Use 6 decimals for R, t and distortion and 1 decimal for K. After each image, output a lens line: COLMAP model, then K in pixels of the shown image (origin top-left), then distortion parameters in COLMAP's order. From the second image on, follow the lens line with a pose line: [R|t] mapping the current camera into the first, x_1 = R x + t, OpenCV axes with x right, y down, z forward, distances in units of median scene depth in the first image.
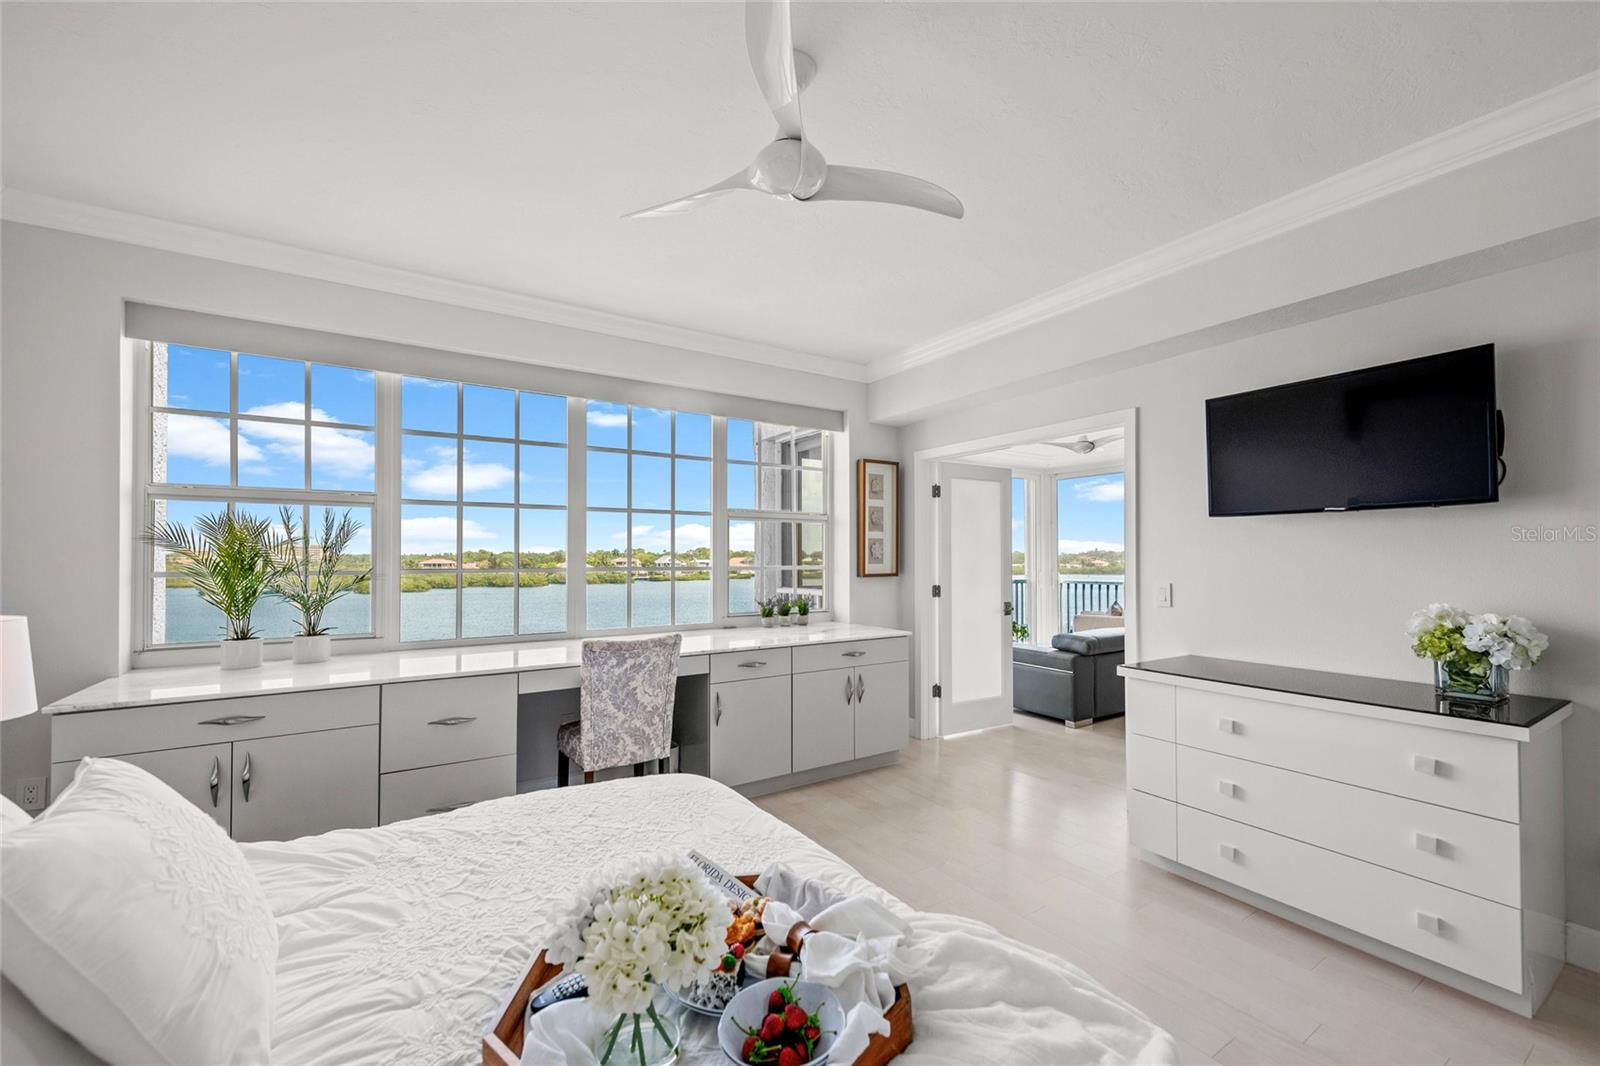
lens RADIAL K [[650.5, 0, 817.2], [0, 650.5, 545.0], [0, 0, 1]] dist [0.009596, -0.000158]
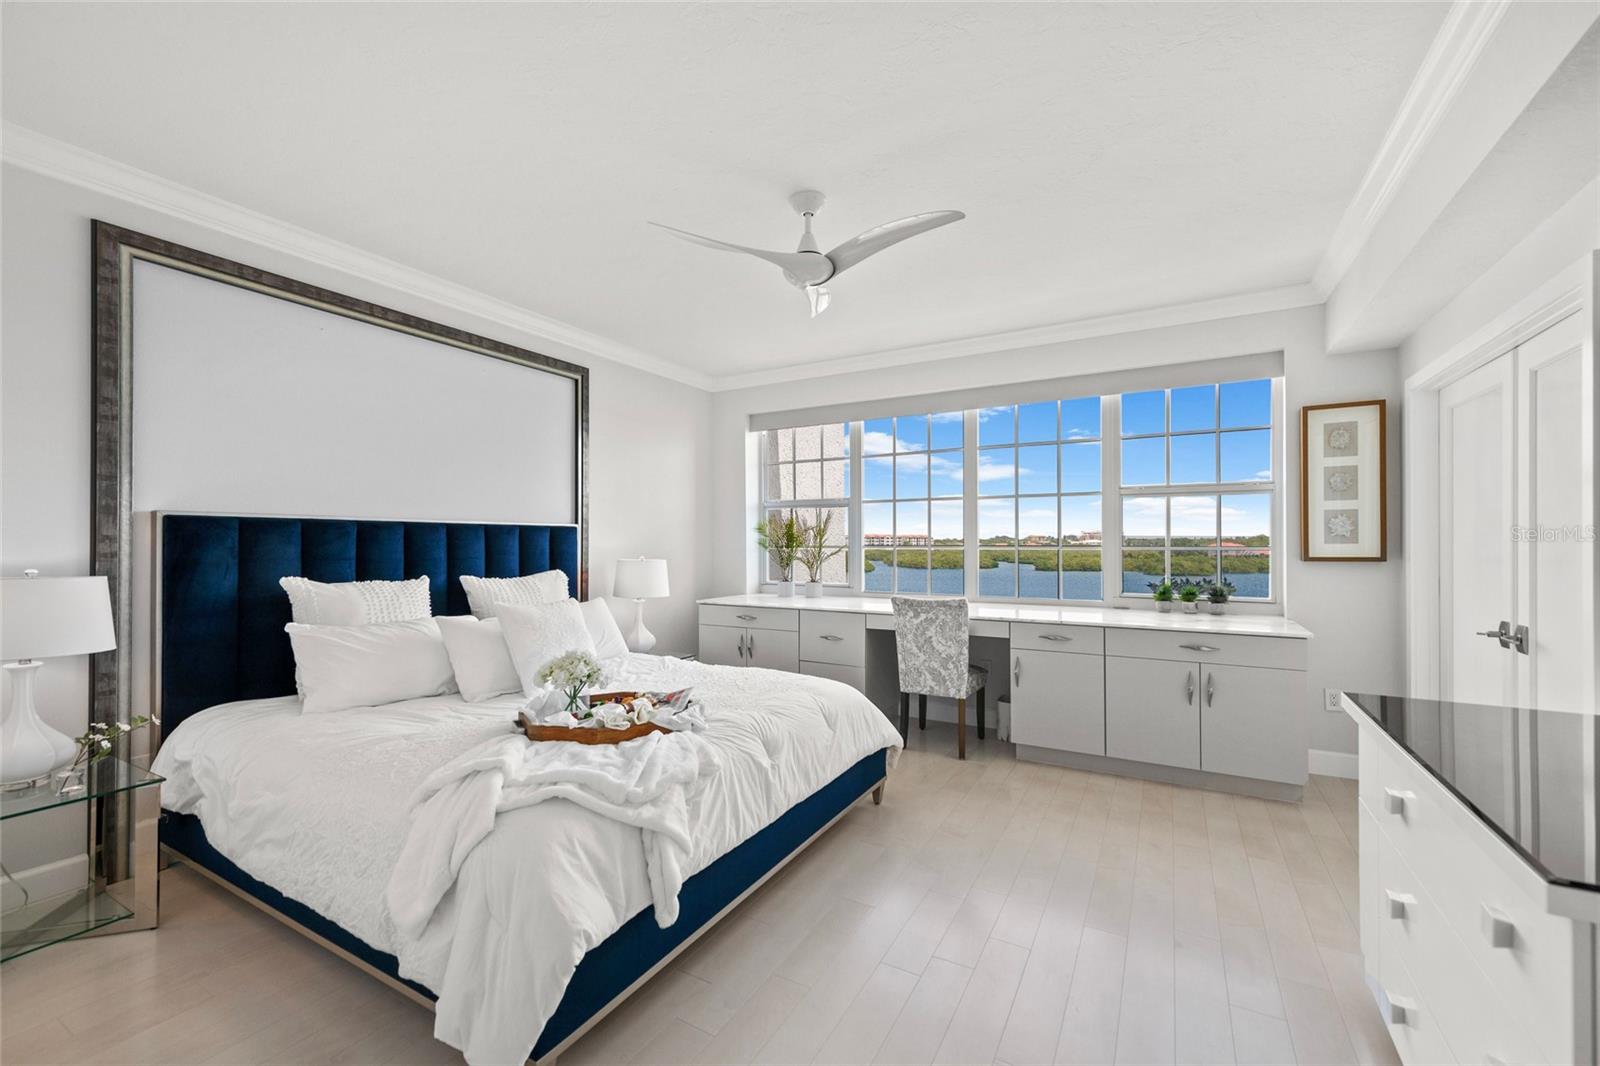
lens RADIAL K [[650.5, 0, 808.1], [0, 650.5, 542.7], [0, 0, 1]] dist [0.009596, -0.000158]
pose [[0.450055, 0.000699, -0.893000, 0.595115], [0.019211, 0.999761, 0.010465, 0.010050], [0.892794, -0.021865, 0.449934, 0.155344]]
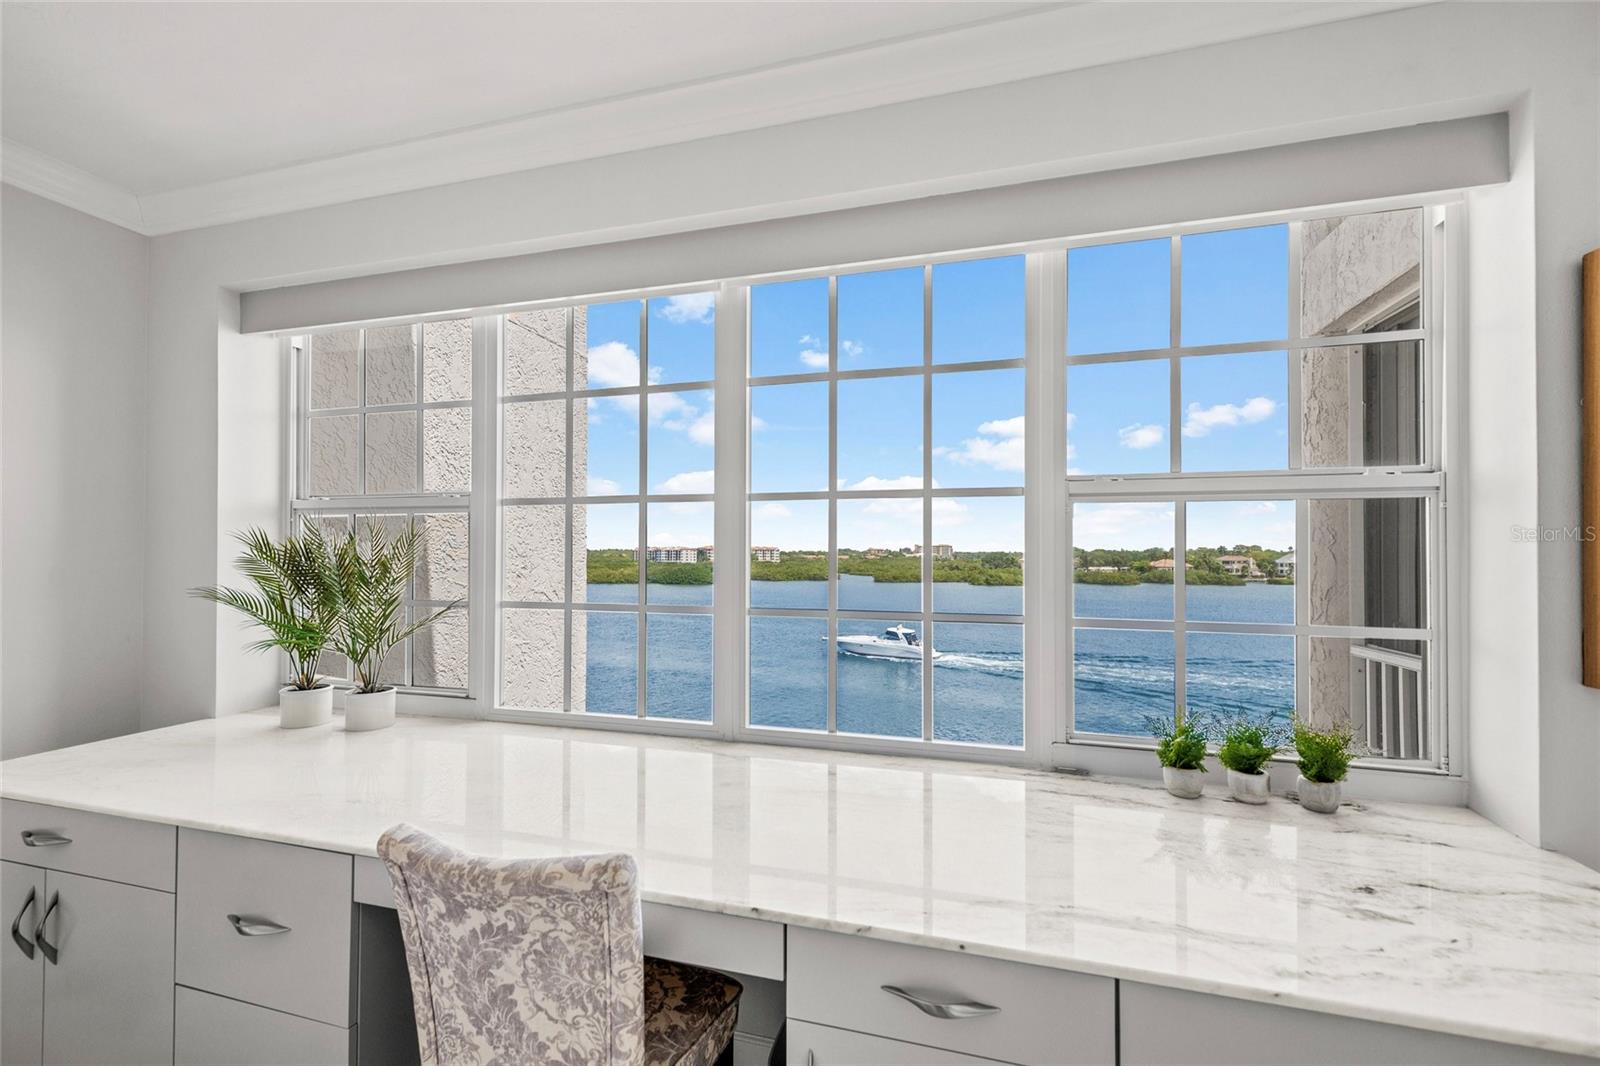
lens RADIAL K [[650.5, 0, 803.9], [0, 650.5, 546.1], [0, 0, 1]] dist [0.009596, -0.000158]
pose [[0.640134, -0.004833, -0.768248, 0.077718], [0.009577, 0.999953, 0.001689, -0.016345], [0.768204, -0.008439, 0.640150, 0.692643]]
